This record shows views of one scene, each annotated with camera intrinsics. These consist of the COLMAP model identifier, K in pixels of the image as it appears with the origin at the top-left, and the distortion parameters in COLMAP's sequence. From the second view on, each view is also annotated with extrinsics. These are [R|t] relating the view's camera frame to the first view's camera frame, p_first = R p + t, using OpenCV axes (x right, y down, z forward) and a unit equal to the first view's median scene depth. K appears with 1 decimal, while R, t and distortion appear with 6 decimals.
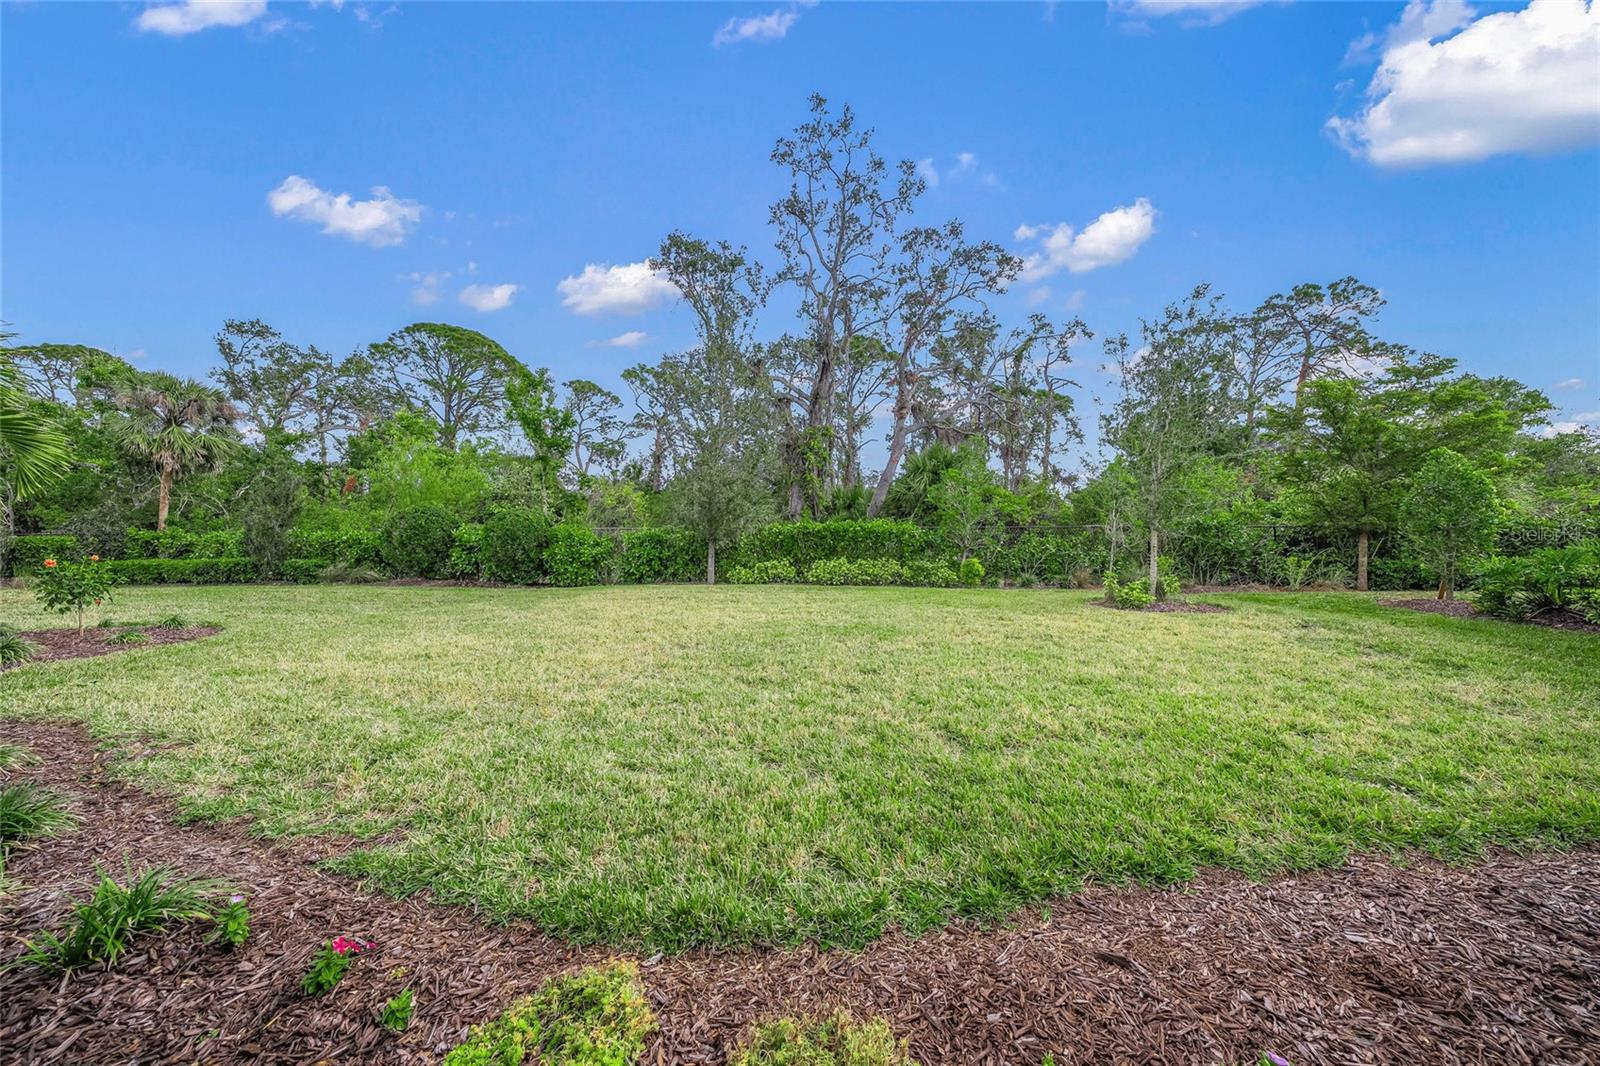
lens RADIAL K [[542.5, 0, 810.1], [0, 542.5, 517.1], [0, 0, 1]] dist [-0.005014, 0.000226]
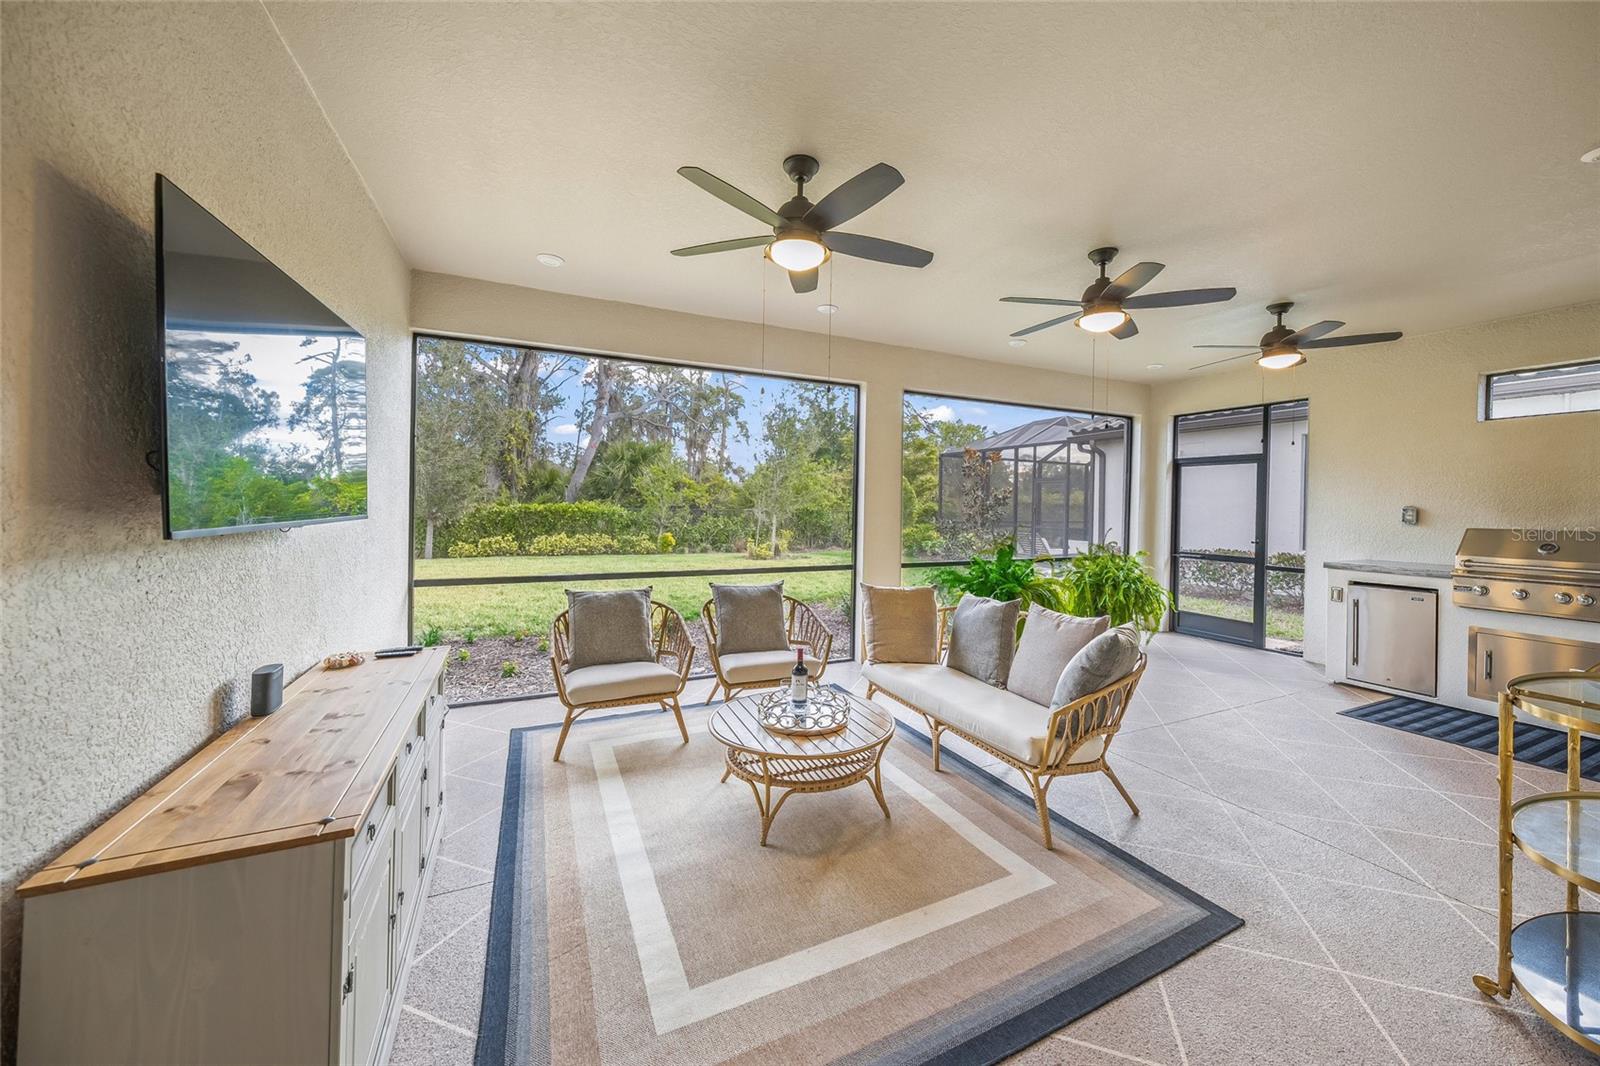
lens RADIAL K [[572.0, 0, 798.1], [0, 572.0, 505.8], [0, 0, 1]] dist [-0.011334, -0.000122]
pose [[0.856583, 0.016085, 0.515759, -0.127831], [-0.026381, 0.999572, 0.012640, -0.014553], [-0.515335, -0.024434, 0.856641, -0.317648]]
